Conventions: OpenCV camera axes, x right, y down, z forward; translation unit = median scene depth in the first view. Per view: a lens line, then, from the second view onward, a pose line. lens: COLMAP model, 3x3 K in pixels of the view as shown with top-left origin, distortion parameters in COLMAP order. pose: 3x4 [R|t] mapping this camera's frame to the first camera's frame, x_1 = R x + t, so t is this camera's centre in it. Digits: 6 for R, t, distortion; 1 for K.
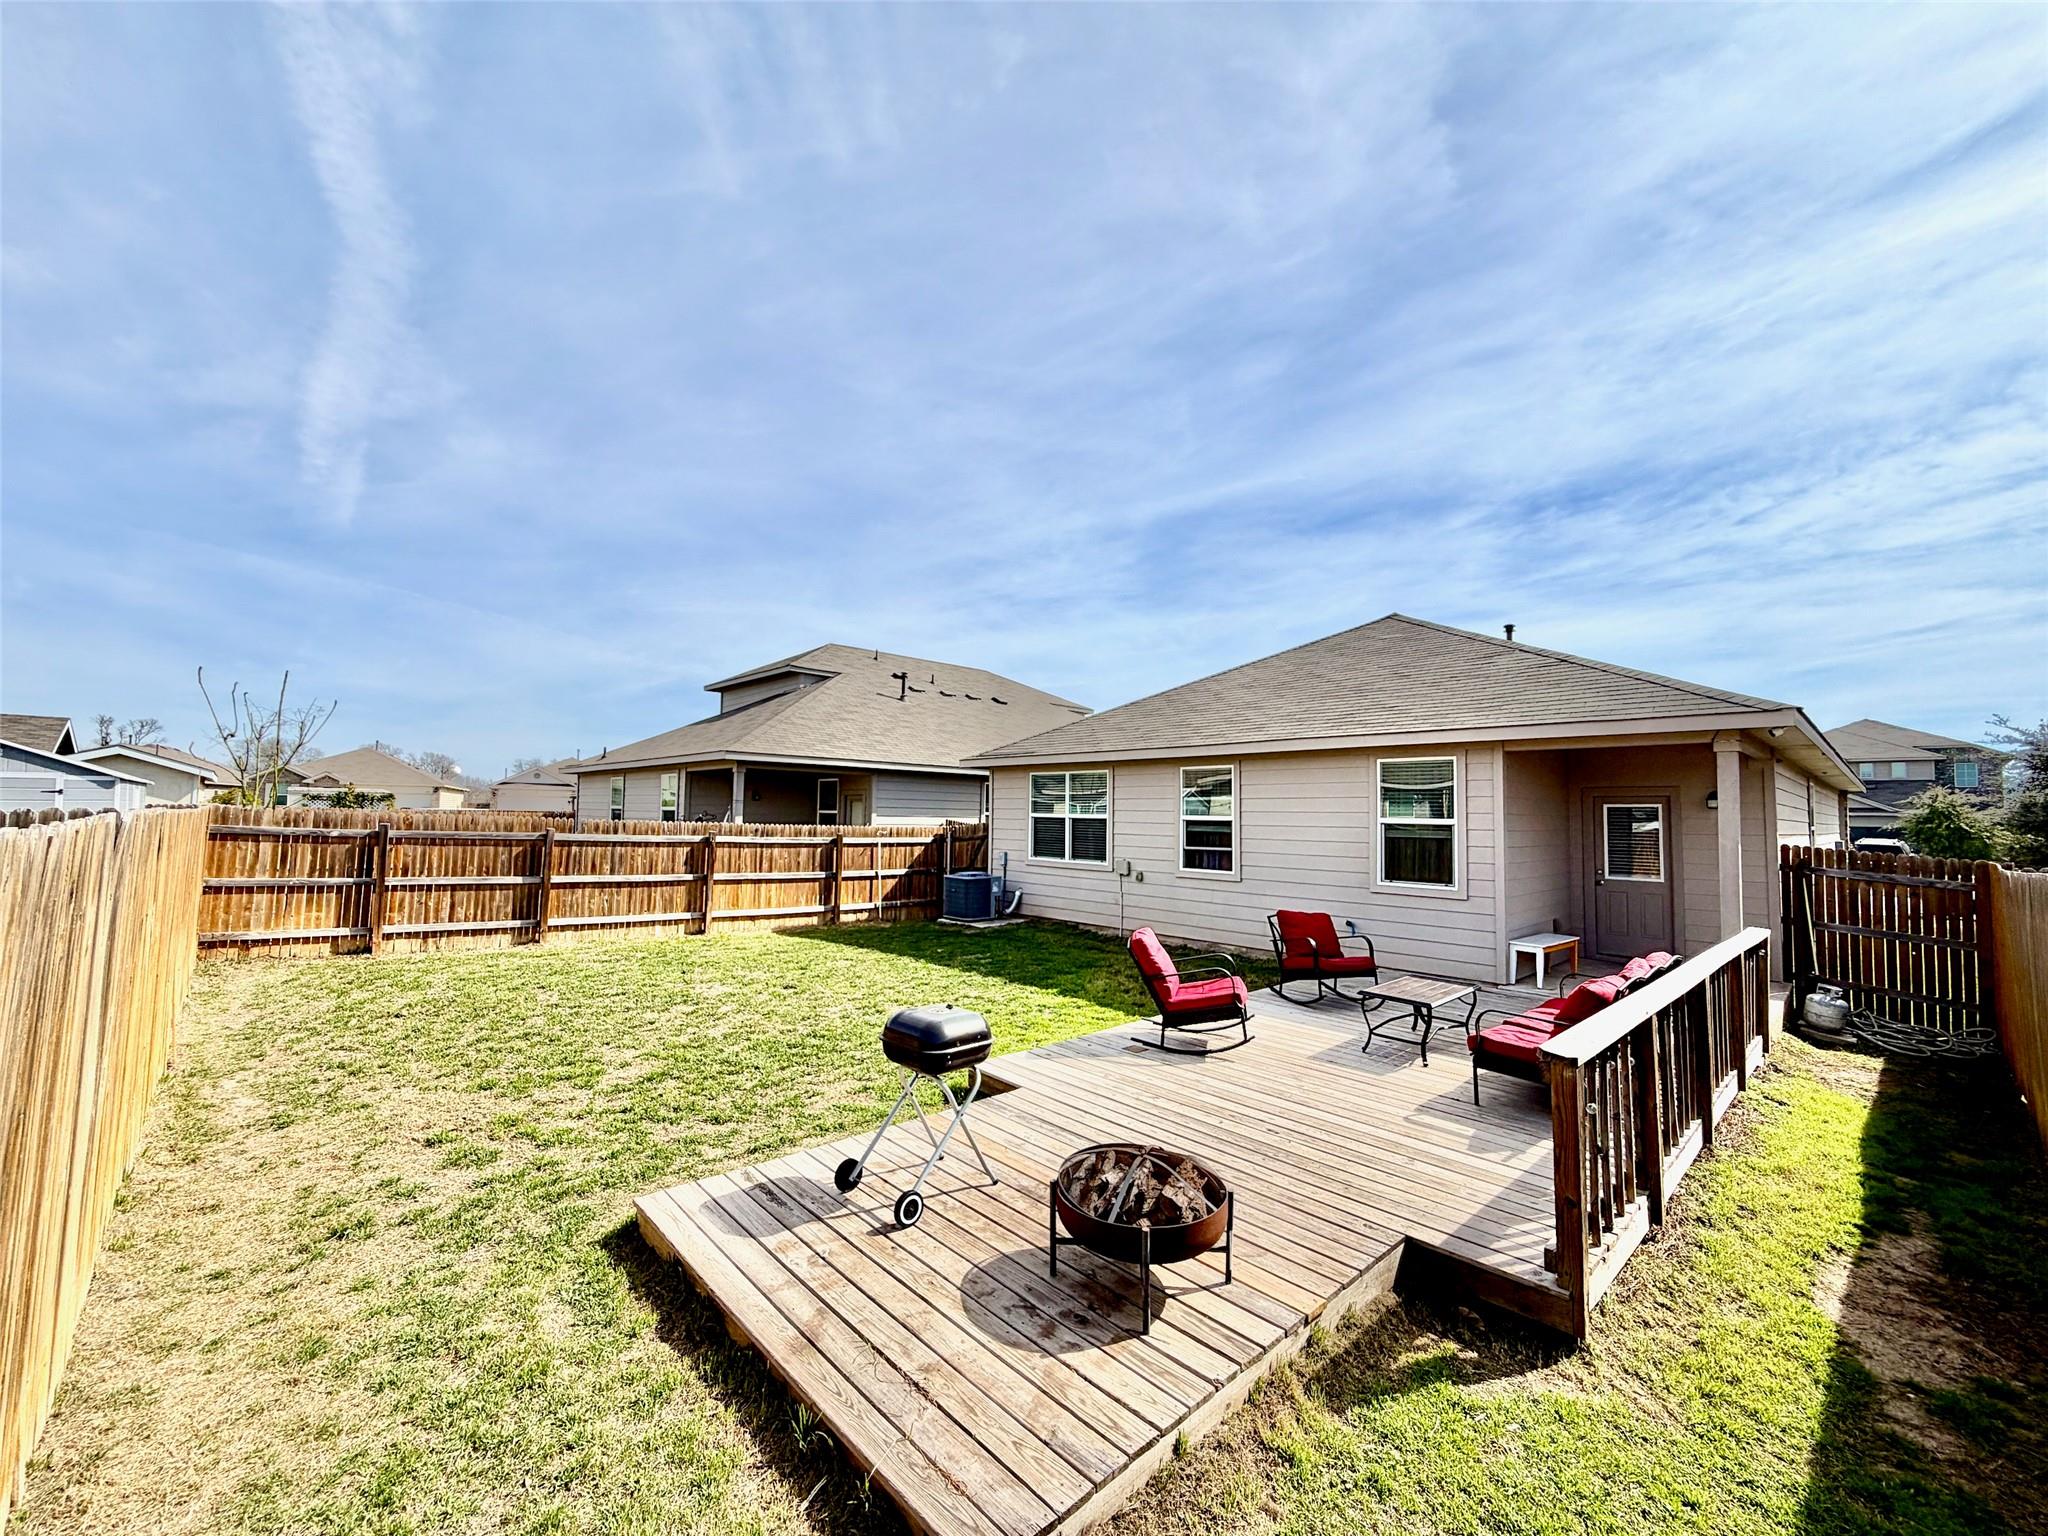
lens RADIAL K [[820.8, 0, 1022.6], [0, 820.8, 755.7], [0, 0, 1]] dist [0.009581, 0.000201]
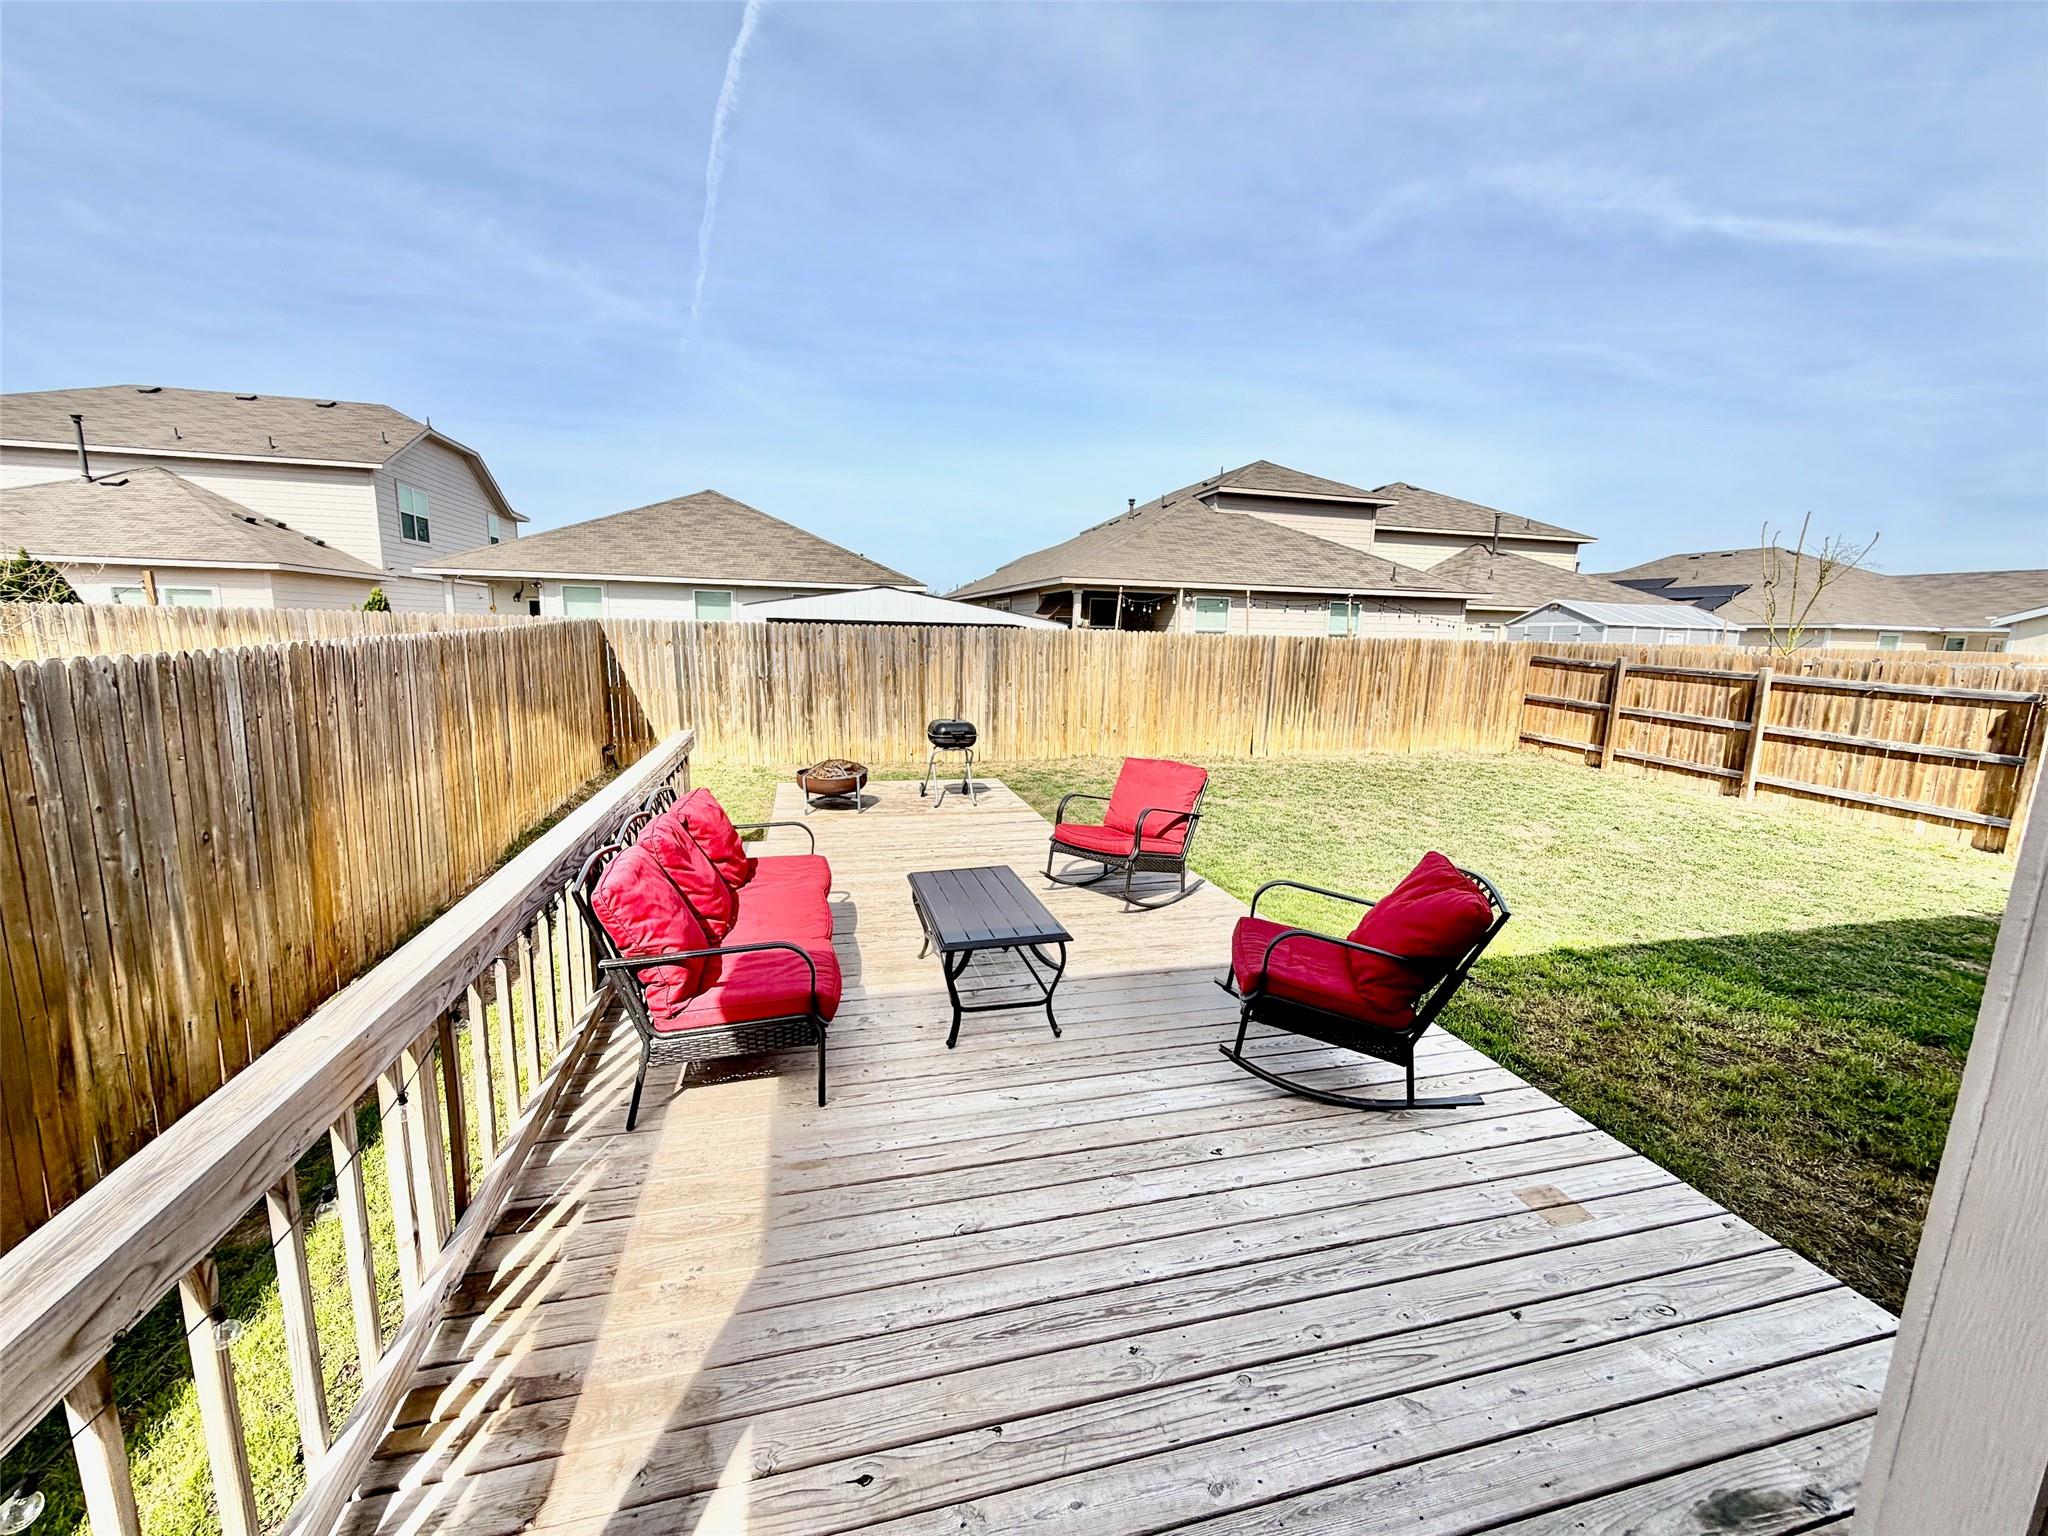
lens RADIAL K [[820.8, 0, 1027.8], [0, 820.8, 767.9], [0, 0, 1]] dist [0.009581, 0.000201]
pose [[-0.466953, 0.100646, -0.878536, 0.521484], [0.004762, 0.993774, 0.111317, 0.091430], [0.884269, 0.047796, -0.464525, 0.715281]]
